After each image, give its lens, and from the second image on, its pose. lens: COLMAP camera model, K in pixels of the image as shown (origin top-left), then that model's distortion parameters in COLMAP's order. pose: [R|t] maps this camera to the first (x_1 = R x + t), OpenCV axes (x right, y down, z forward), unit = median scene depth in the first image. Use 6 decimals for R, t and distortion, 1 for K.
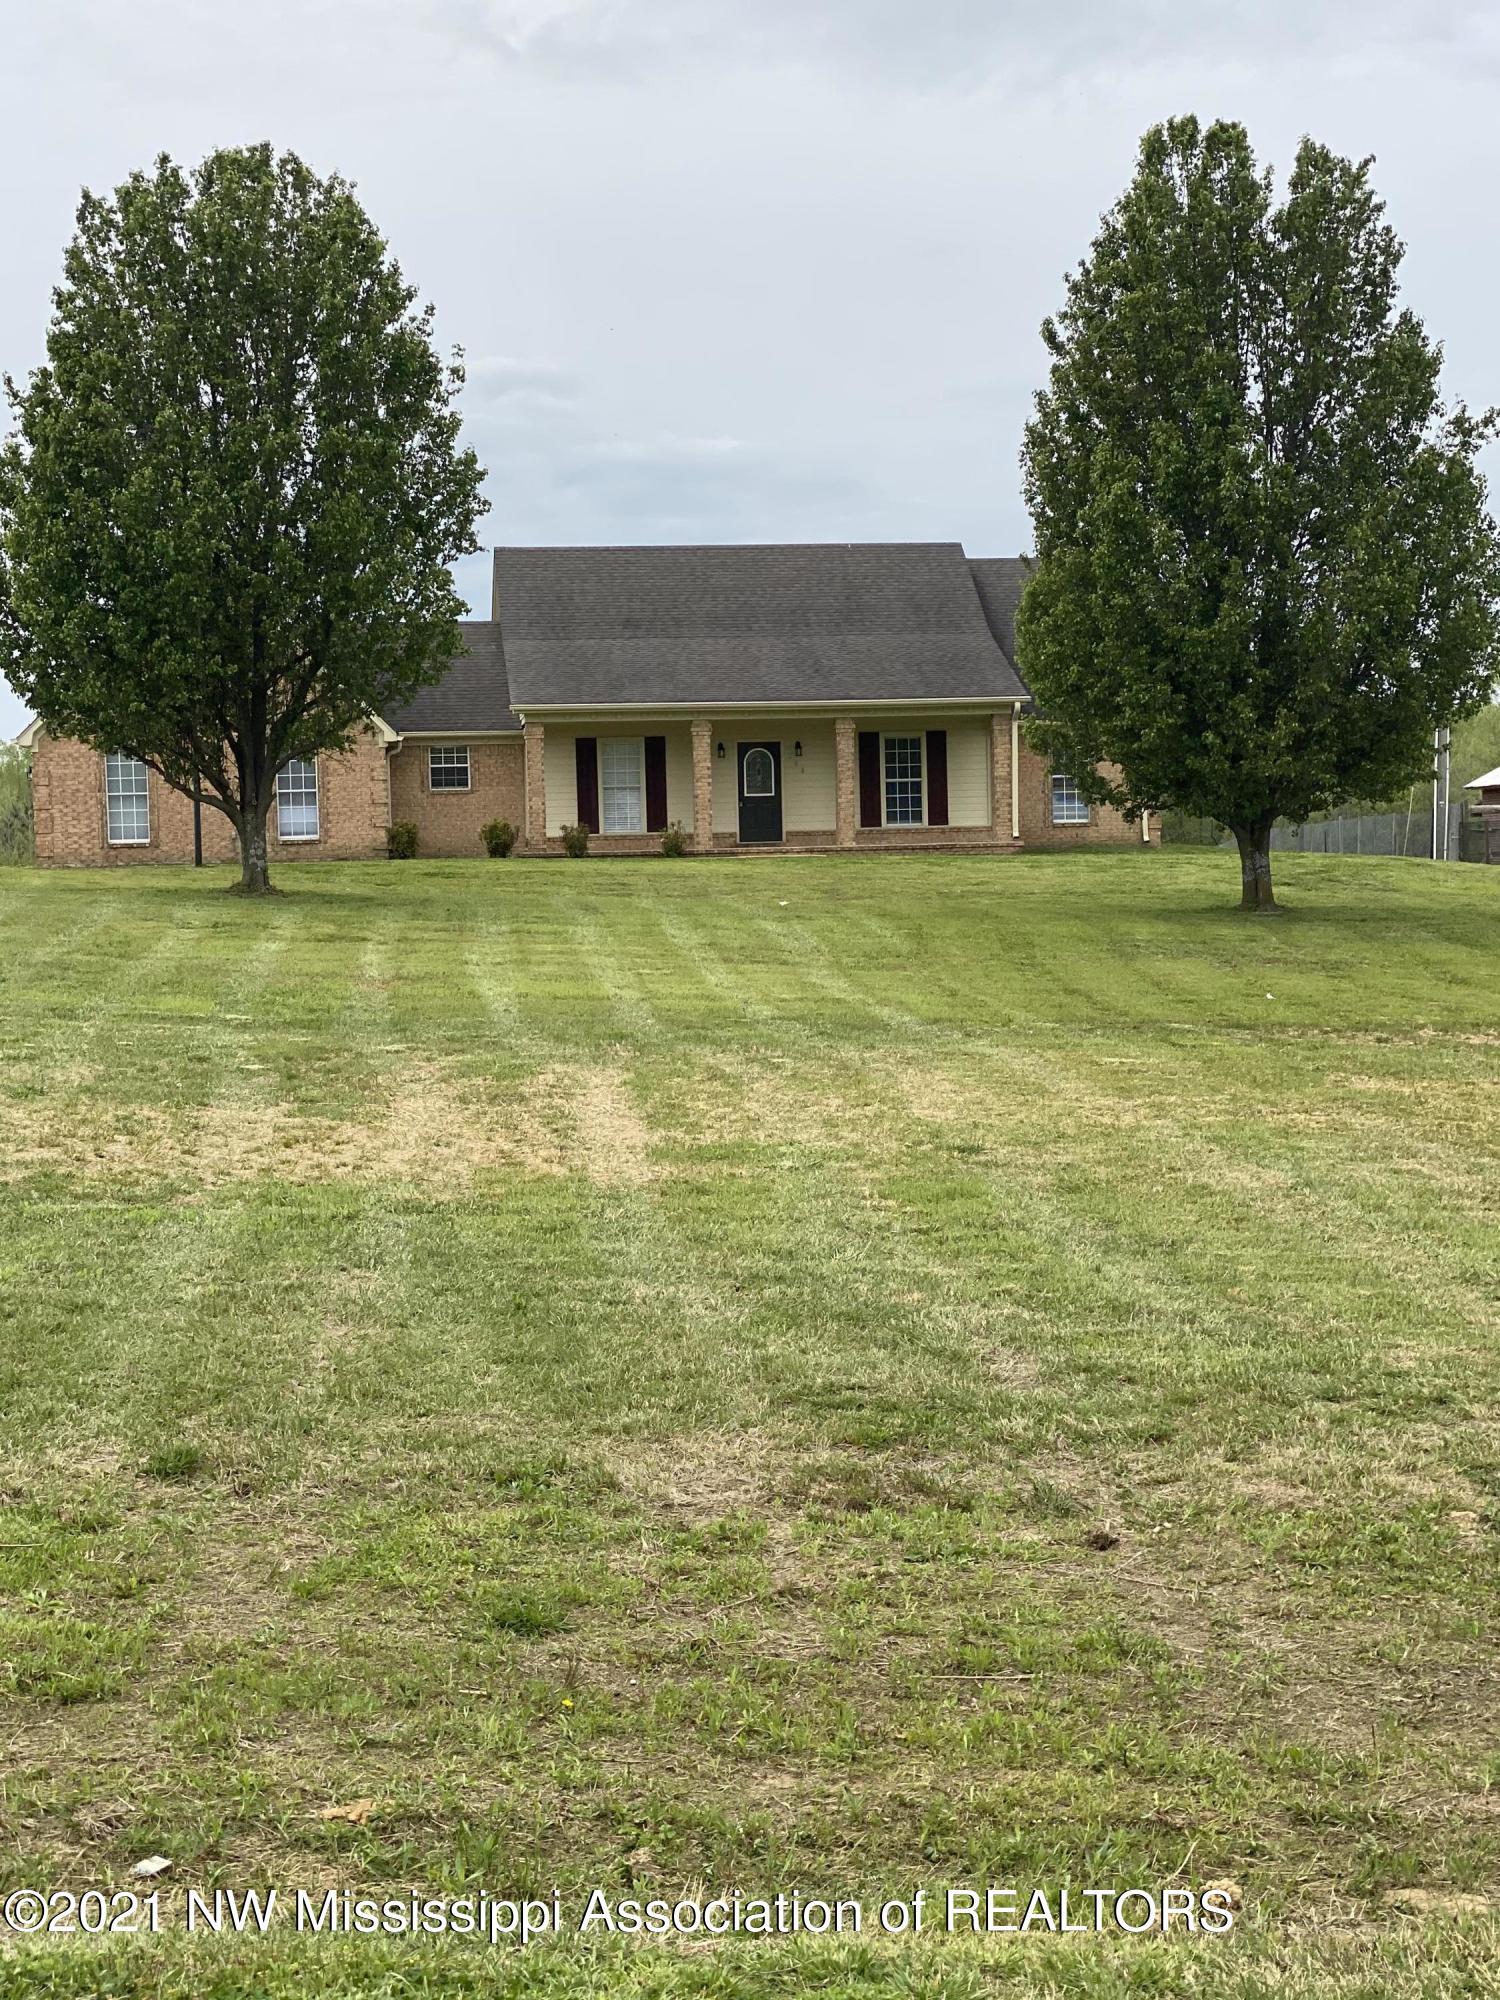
lens RADIAL K [[3090.2, 0, 749.9], [0, 3090.2, 999.4], [0, 0, 1]] dist [-0.044461, 0.000000]
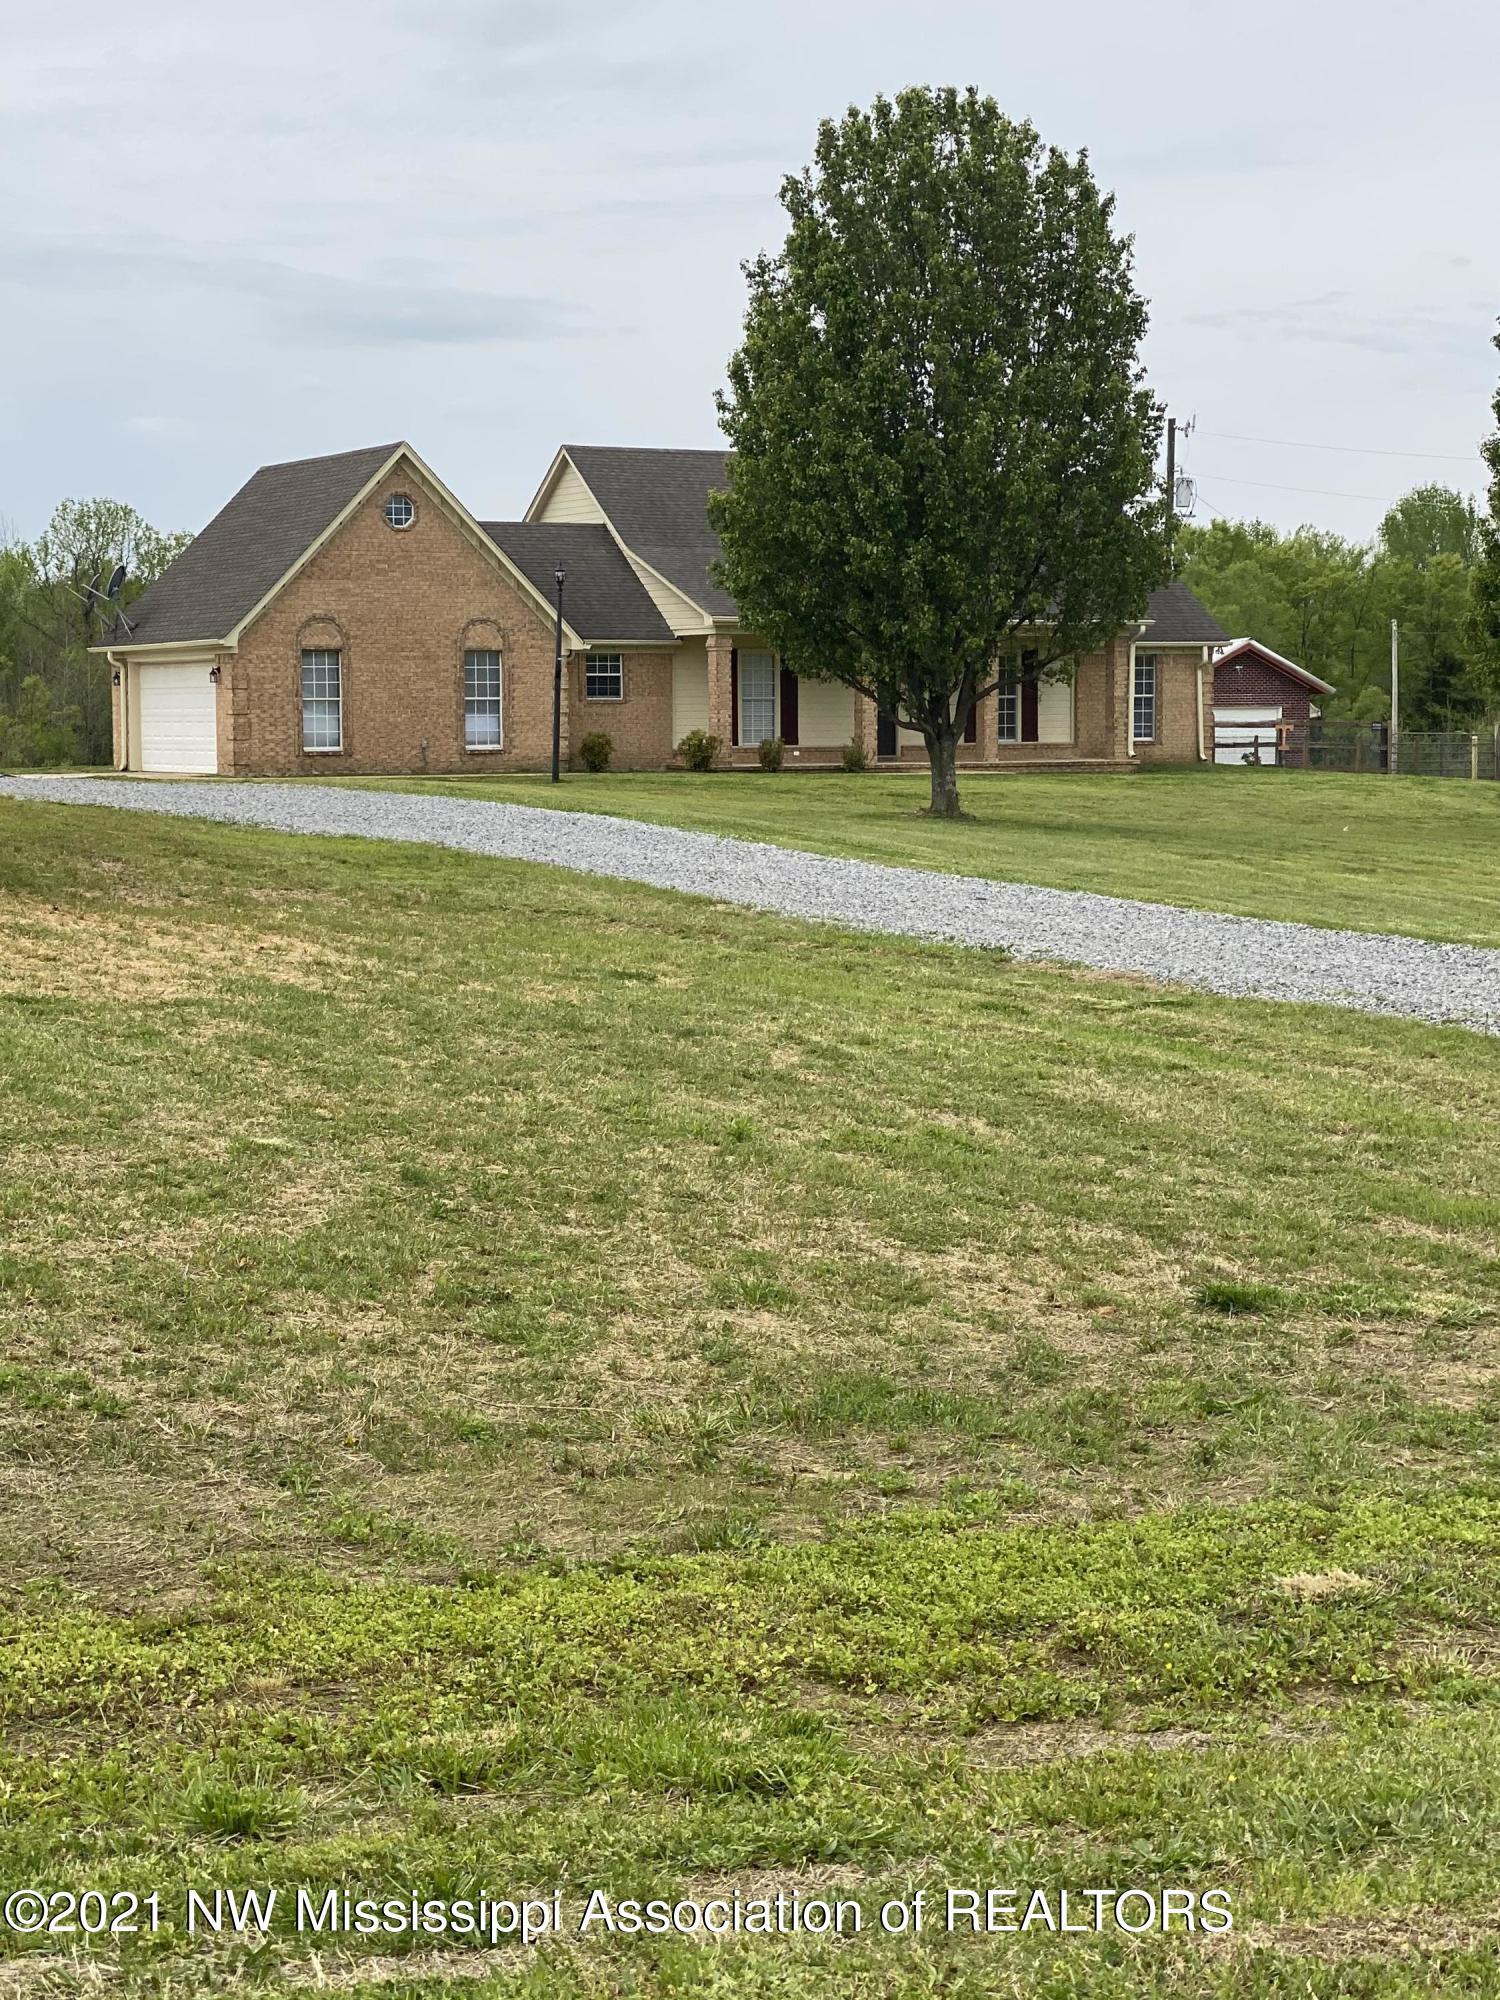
lens RADIAL K [[3549.6, 0, 750.6], [0, 3549.6, 1001.2], [0, 0, 1]] dist [-0.003278, 0.000000]
pose [[0.928869, -0.013121, 0.370176, -0.477069], [0.001944, 0.999531, 0.030551, -0.006915], [-0.370403, -0.027659, 0.928459, -0.059138]]
